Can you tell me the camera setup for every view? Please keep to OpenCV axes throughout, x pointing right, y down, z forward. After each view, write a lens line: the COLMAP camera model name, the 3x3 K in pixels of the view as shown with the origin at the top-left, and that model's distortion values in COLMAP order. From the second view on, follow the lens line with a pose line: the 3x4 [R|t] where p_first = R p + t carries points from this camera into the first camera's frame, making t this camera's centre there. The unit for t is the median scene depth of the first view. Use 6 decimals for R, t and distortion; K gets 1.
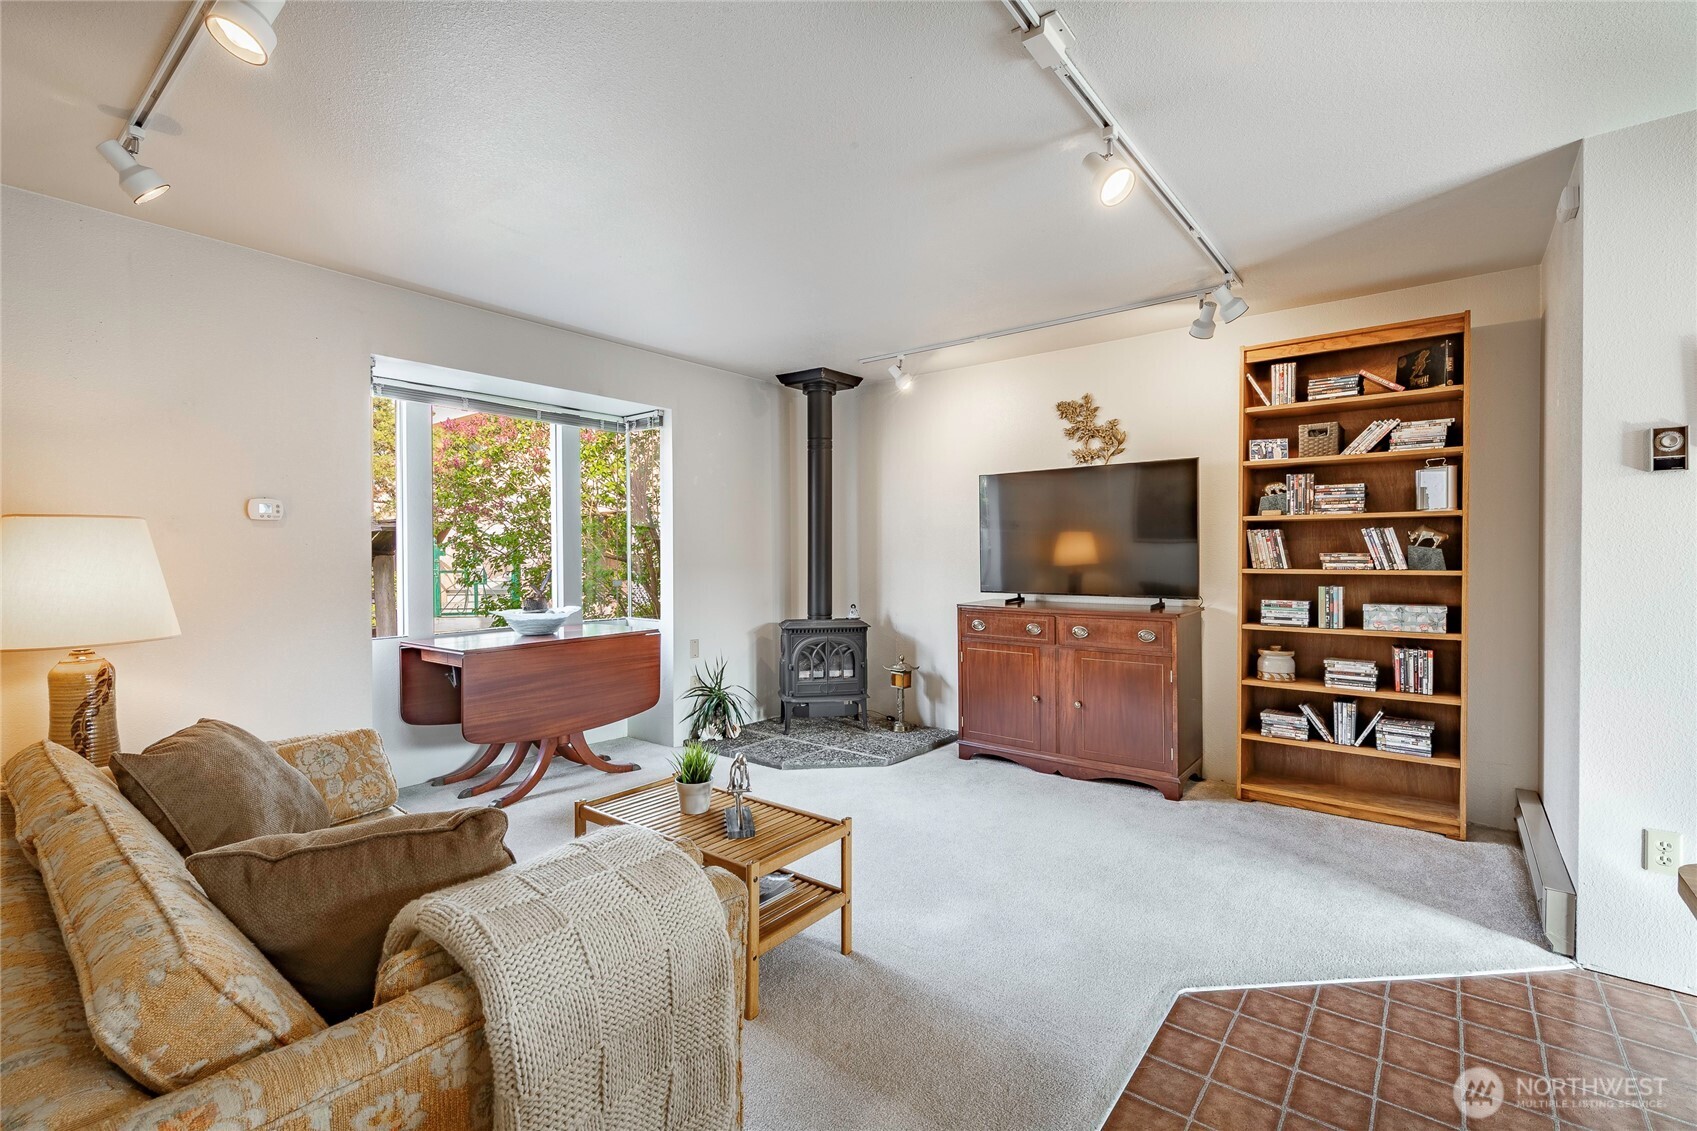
lens RADIAL K [[748.4, 0, 851.5], [0, 748.4, 558.0], [0, 0, 1]] dist [-0.000617, -0.000281]
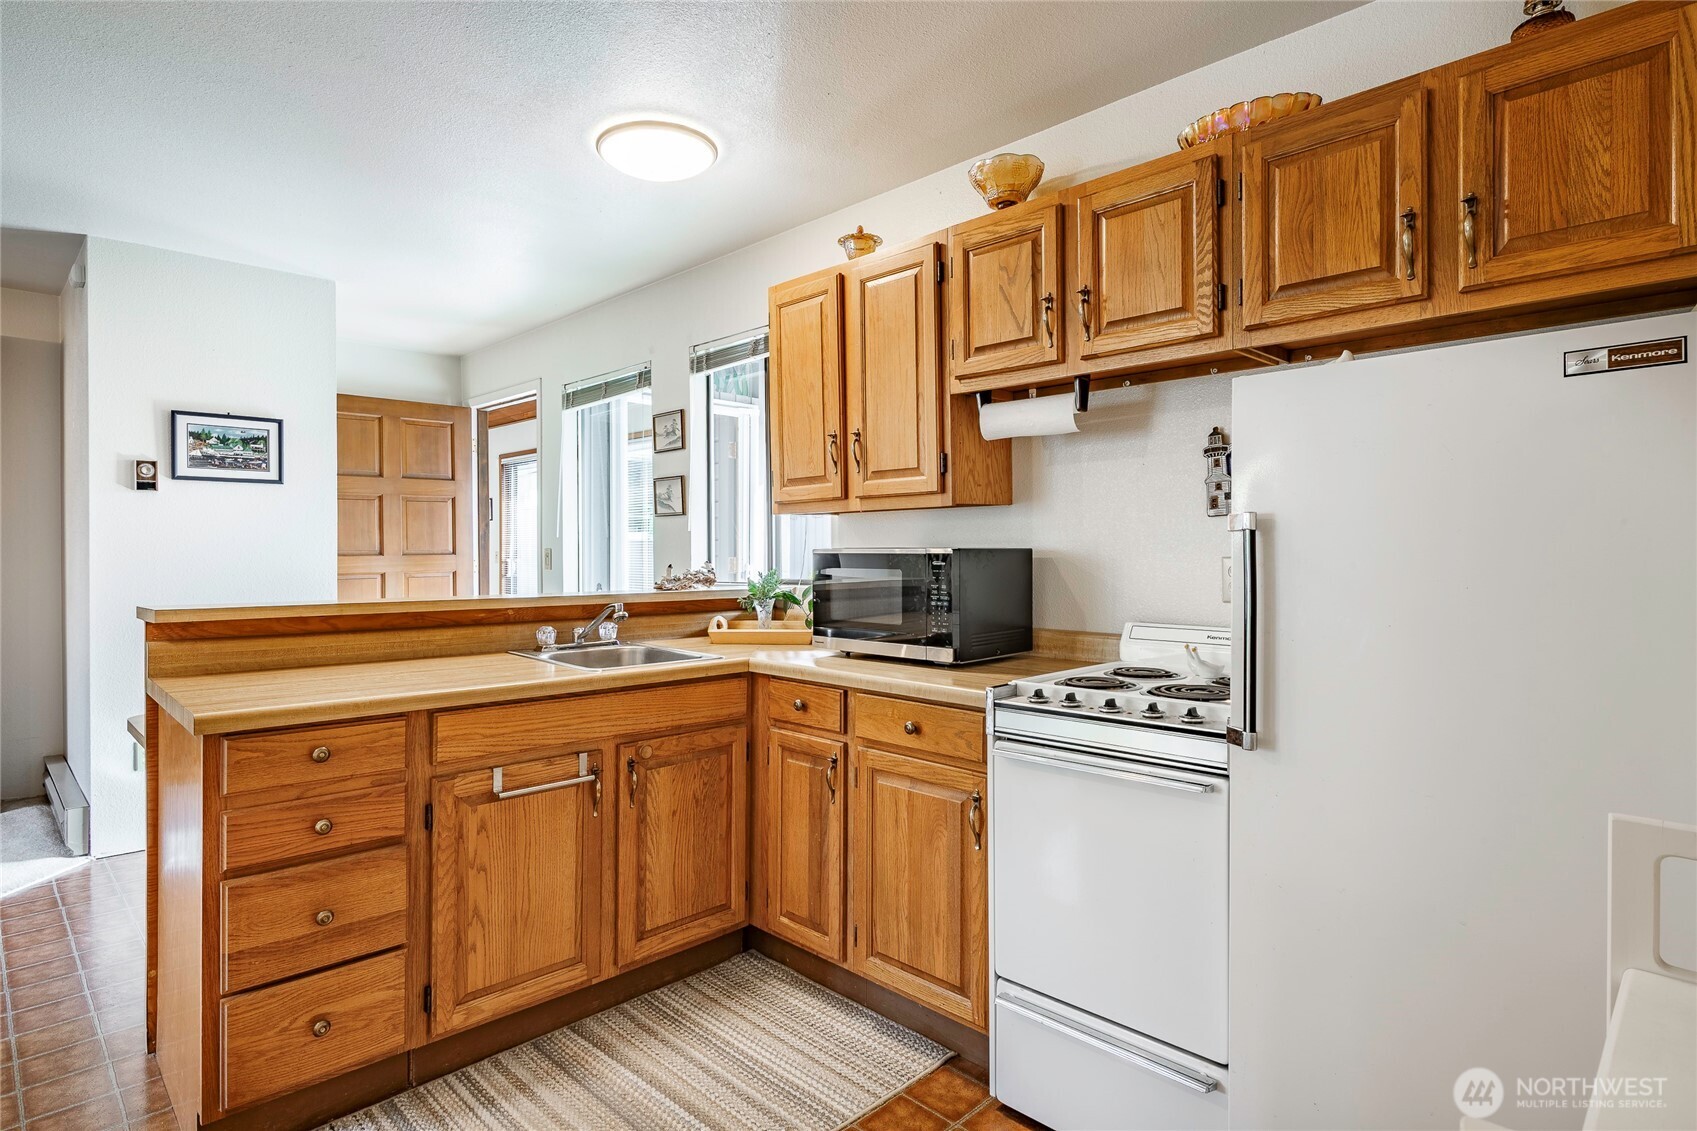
lens RADIAL K [[897.7, 0, 849.8], [0, 897.7, 554.8], [0, 0, 1]] dist [0.002723, 0.000342]
pose [[0.116035, -0.005394, 0.993230, -0.452215], [0.011078, 0.999930, 0.004137, 0.014436], [-0.993183, 0.010523, 0.116087, -0.524011]]
